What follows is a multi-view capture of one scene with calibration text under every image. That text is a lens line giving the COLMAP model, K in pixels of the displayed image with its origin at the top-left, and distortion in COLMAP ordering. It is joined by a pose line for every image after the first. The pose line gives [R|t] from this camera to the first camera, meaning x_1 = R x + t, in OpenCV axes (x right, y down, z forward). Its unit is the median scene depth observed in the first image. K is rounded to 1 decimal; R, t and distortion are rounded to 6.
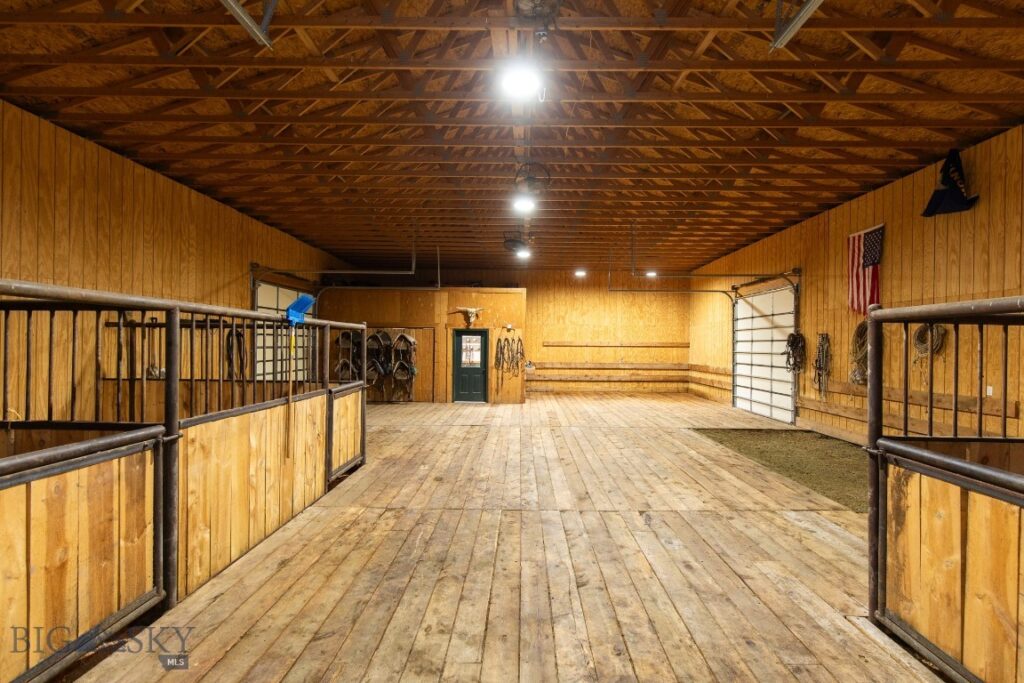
lens RADIAL K [[472.5, 0, 510.2], [0, 472.5, 342.8], [0, 0, 1]] dist [-0.018174, -0.000063]
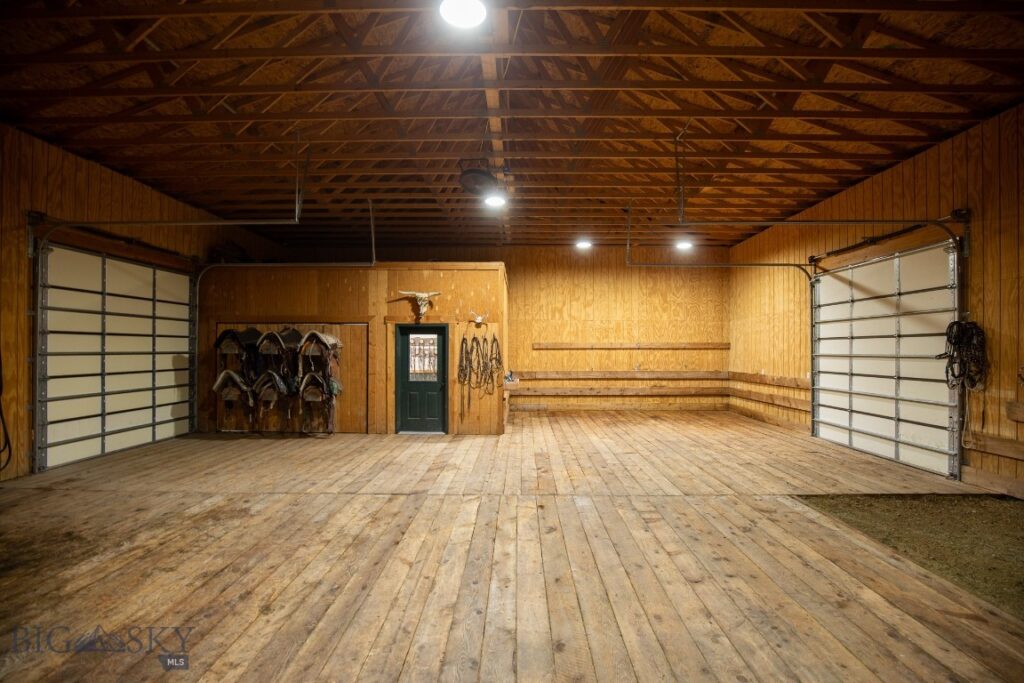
lens RADIAL K [[472.5, 0, 515.4], [0, 472.5, 344.7], [0, 0, 1]] dist [-0.018174, -0.000063]
pose [[0.999820, -0.008341, 0.017063, 0.037724], [0.008442, 0.999947, -0.005855, 0.005131], [-0.017013, 0.005998, 0.999837, 0.331617]]
